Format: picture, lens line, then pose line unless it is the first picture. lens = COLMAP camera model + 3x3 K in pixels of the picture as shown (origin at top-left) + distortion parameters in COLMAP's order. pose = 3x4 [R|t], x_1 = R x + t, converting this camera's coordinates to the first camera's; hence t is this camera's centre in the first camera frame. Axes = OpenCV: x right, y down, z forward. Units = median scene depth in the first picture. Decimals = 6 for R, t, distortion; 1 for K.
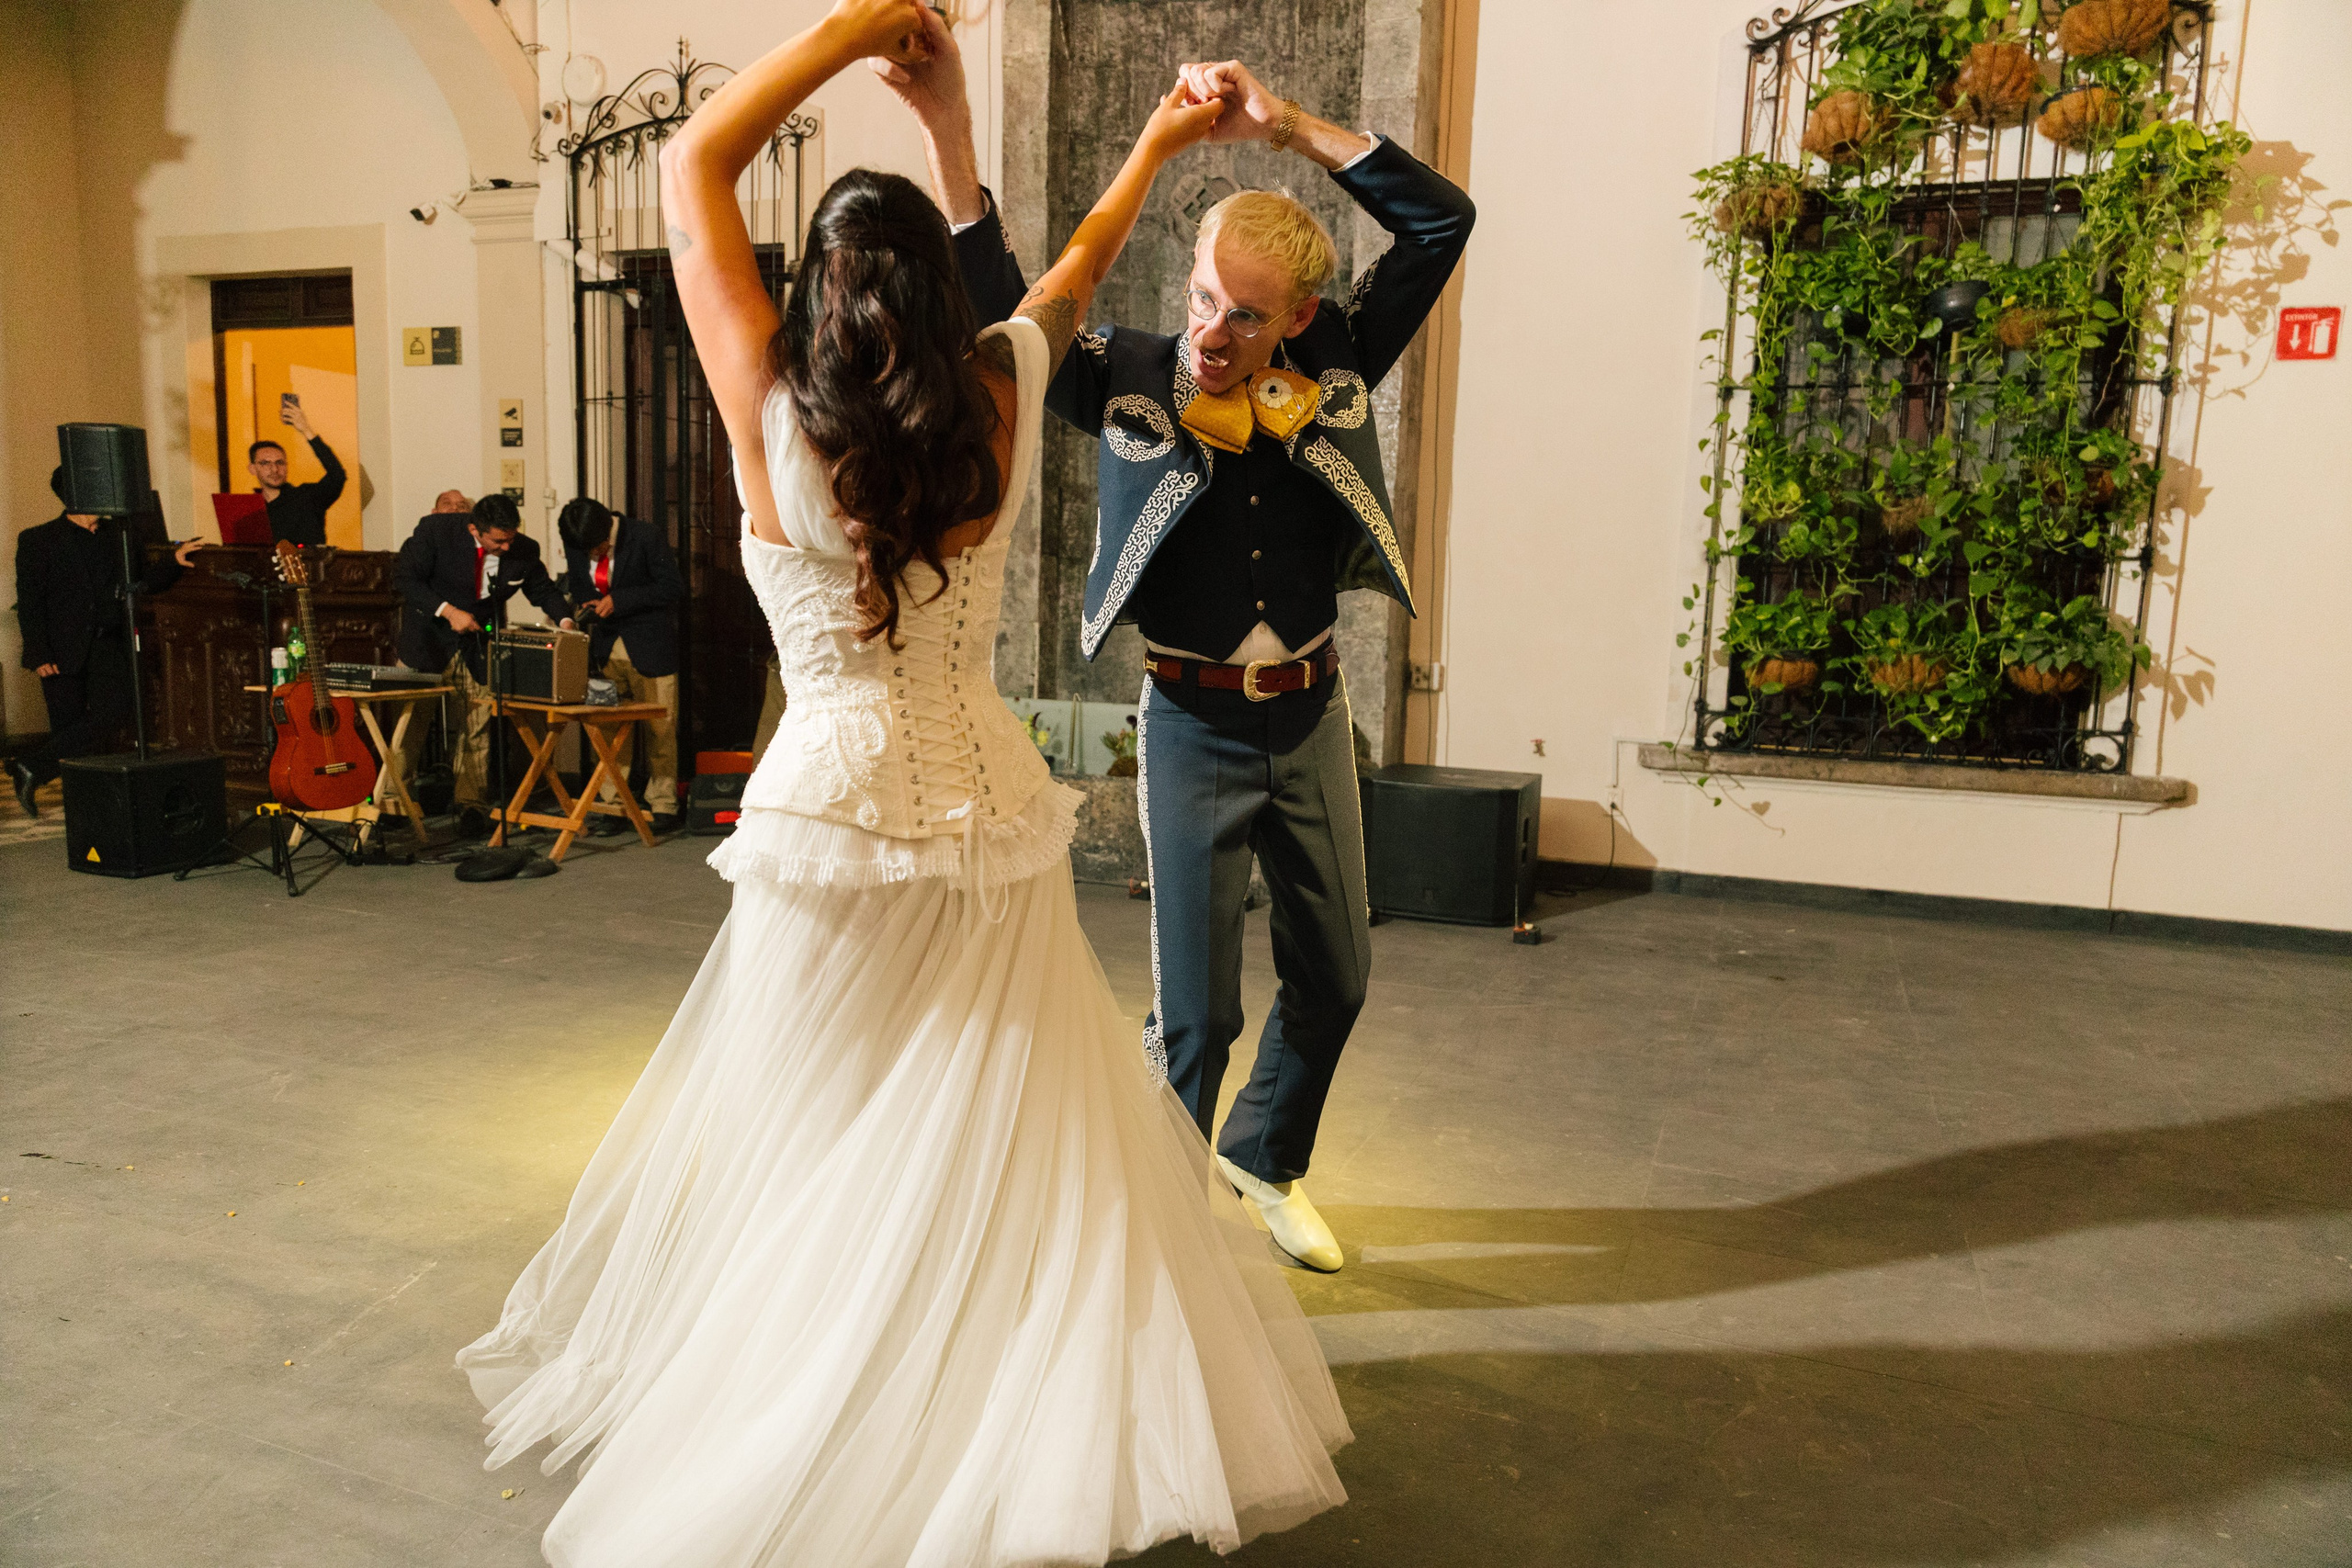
lens RADIAL K [[1539.1, 0, 1175.8], [0, 1539.1, 783.4], [0, 0, 1]] dist [0.020591, -0.015596]
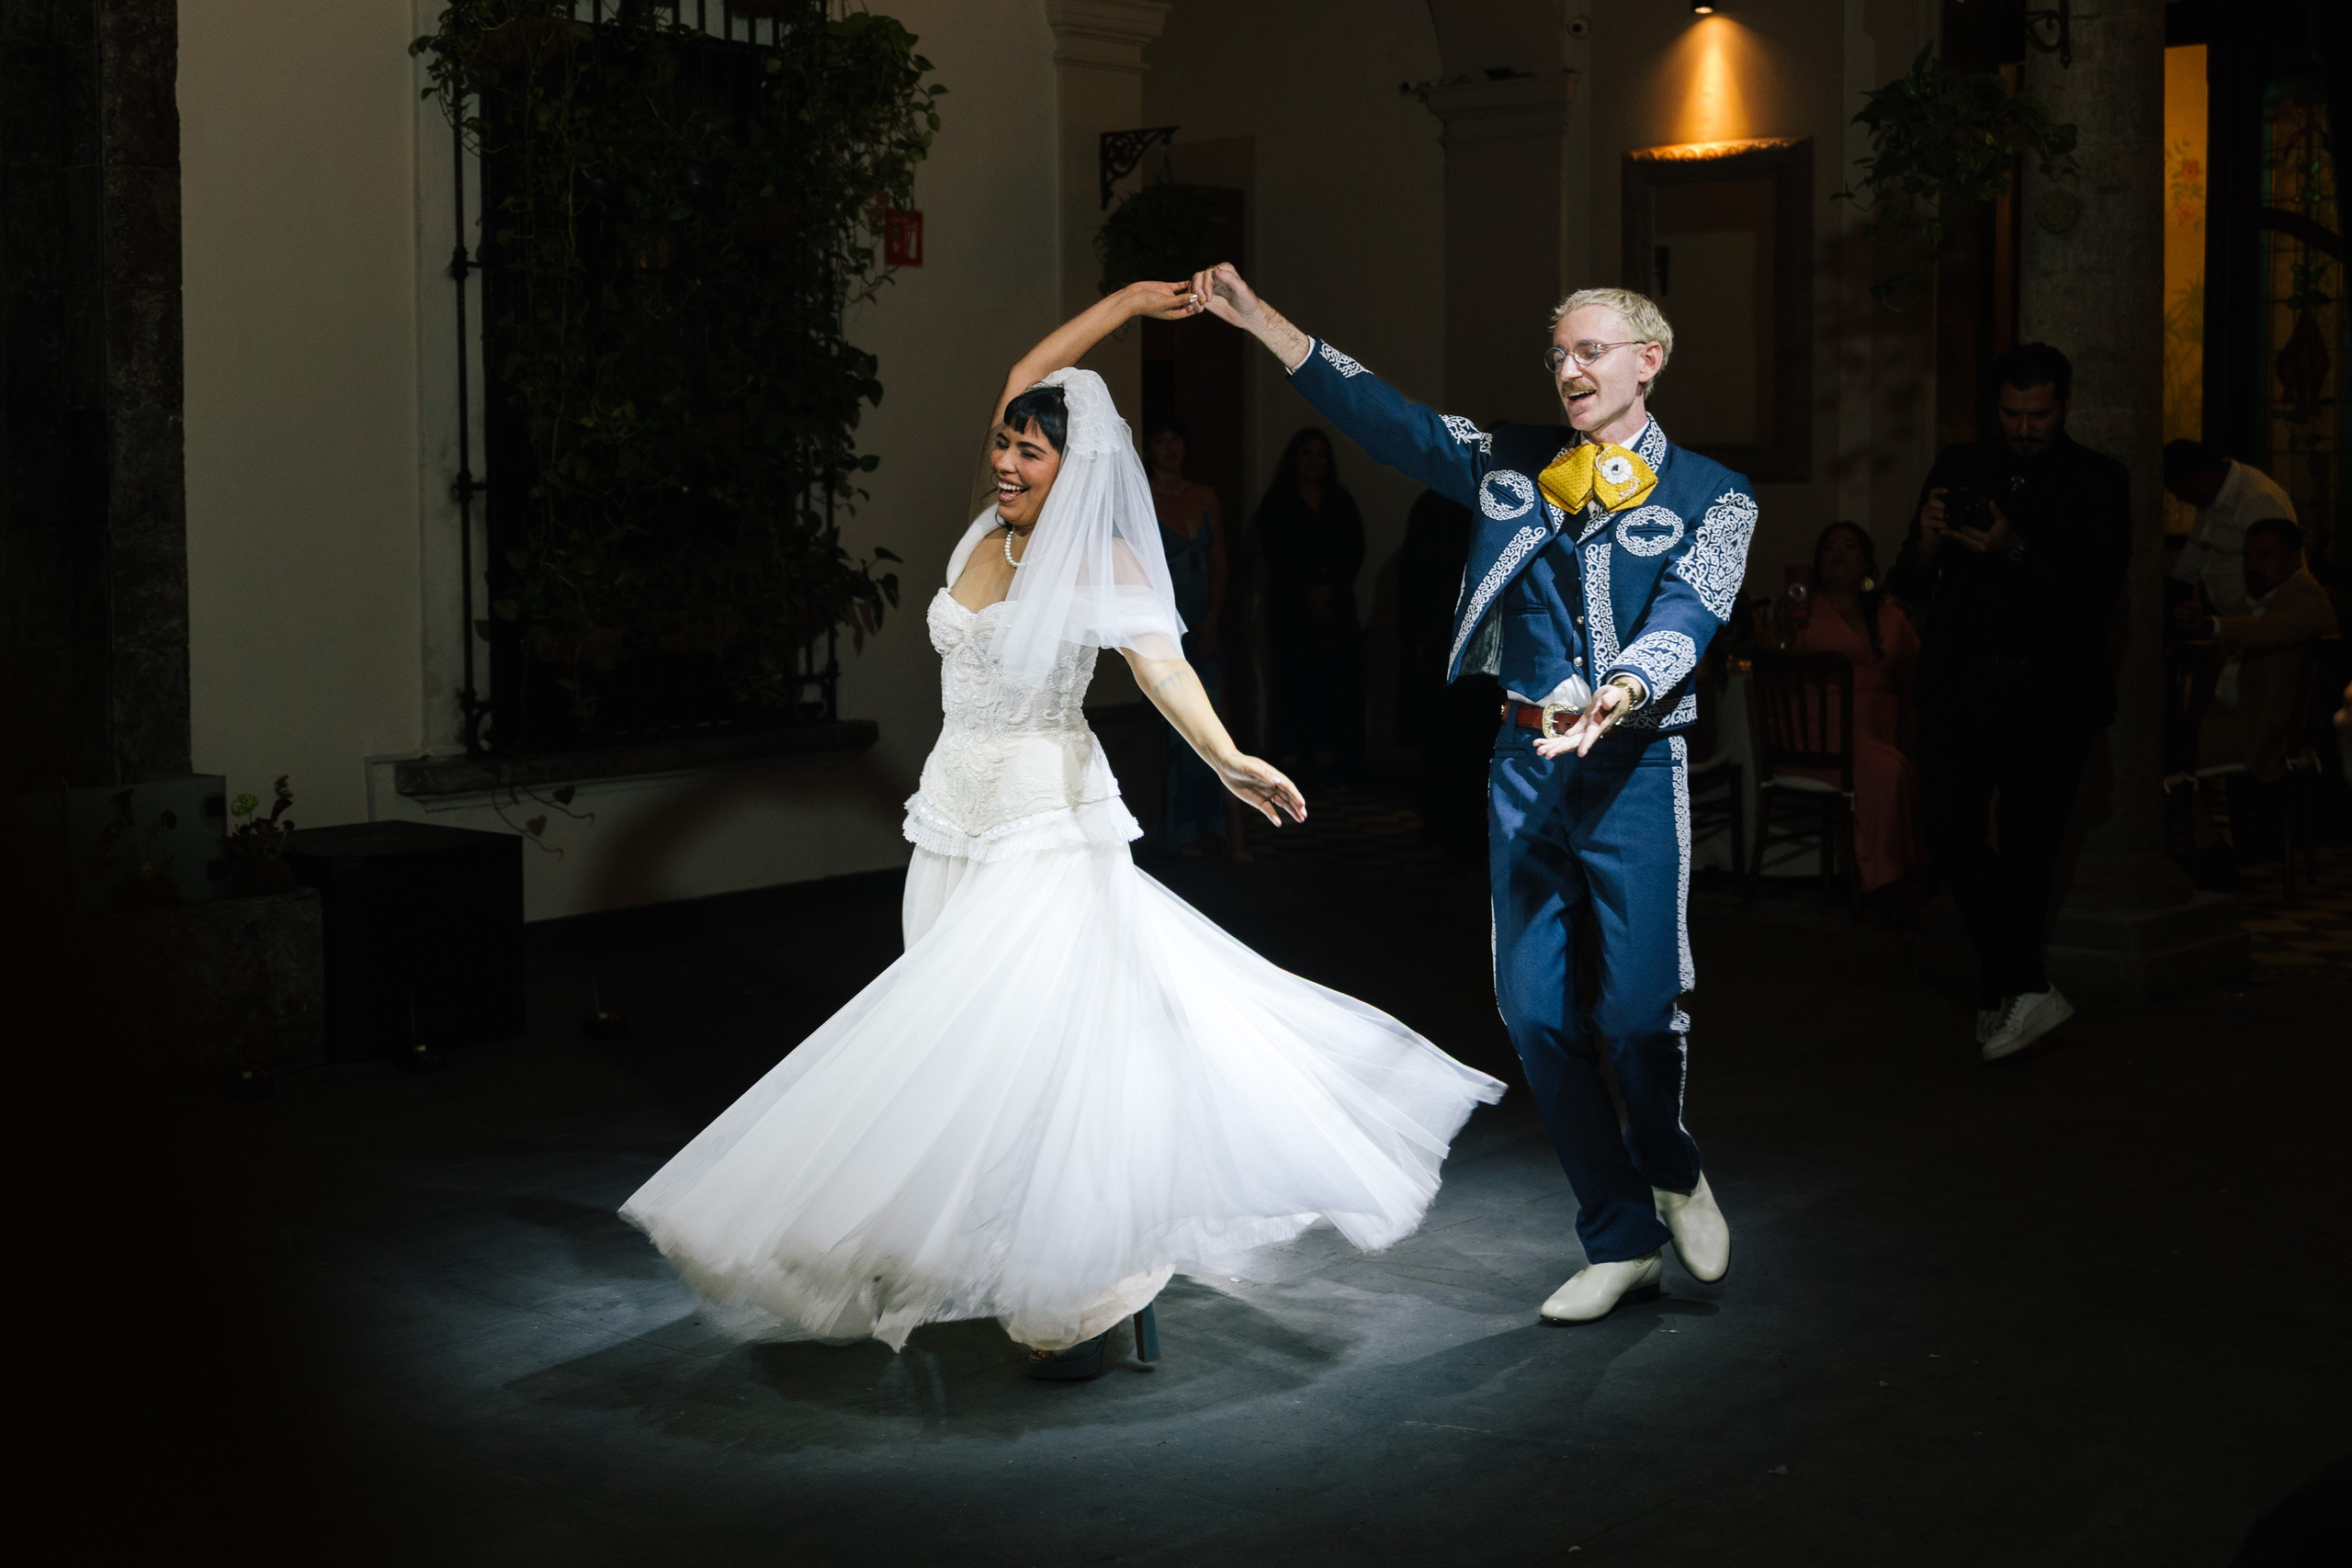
lens RADIAL K [[3226.4, 0, 1069.6], [0, 3226.4, 706.8], [0, 0, 1]] dist [-0.024431, 0.000000]
pose [[0.345647, -0.105254, 0.932443, -1.055124], [0.135665, 0.988855, 0.061332, -0.109966], [-0.928506, 0.105300, 0.356074, 0.226307]]
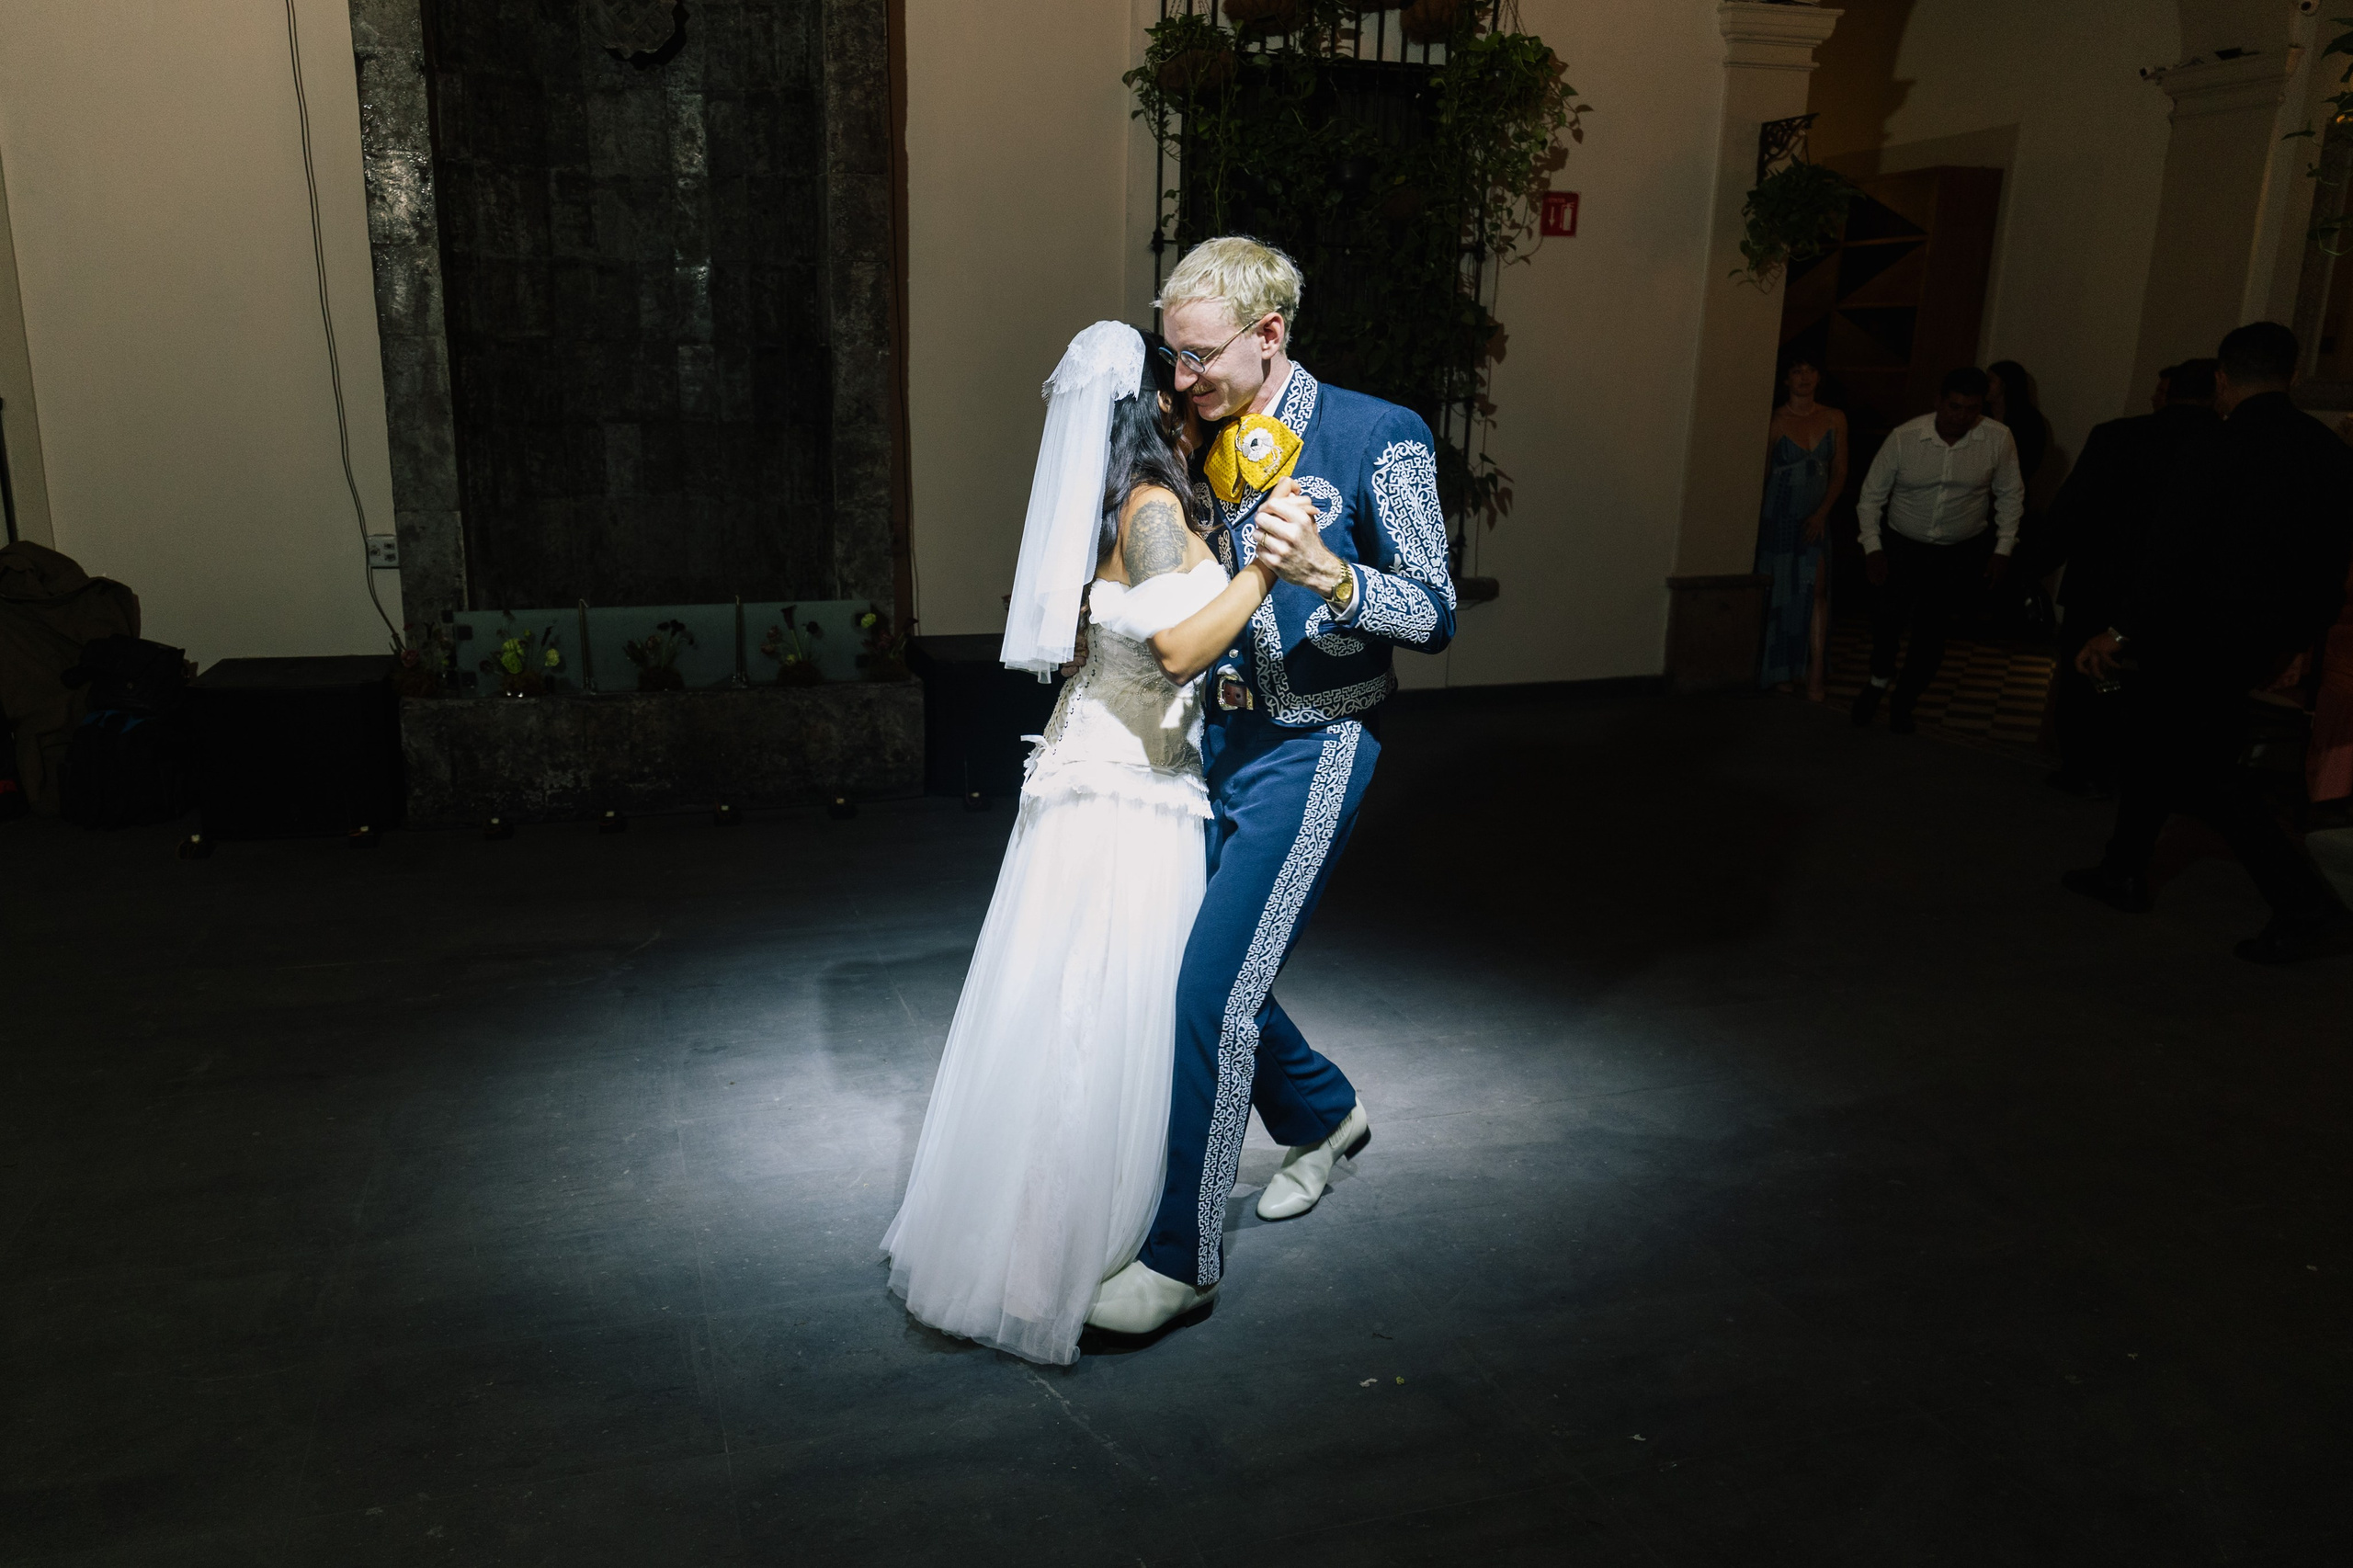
lens RADIAL K [[1718.6, 0, 1078.0], [0, 1718.6, 818.3], [0, 0, 1]] dist [0.022608, -0.012486]
pose [[0.785108, -0.182452, 0.591876, -0.476567], [0.093358, 0.979569, 0.178125, -0.092096], [-0.612283, -0.084591, 0.786101, 0.091566]]
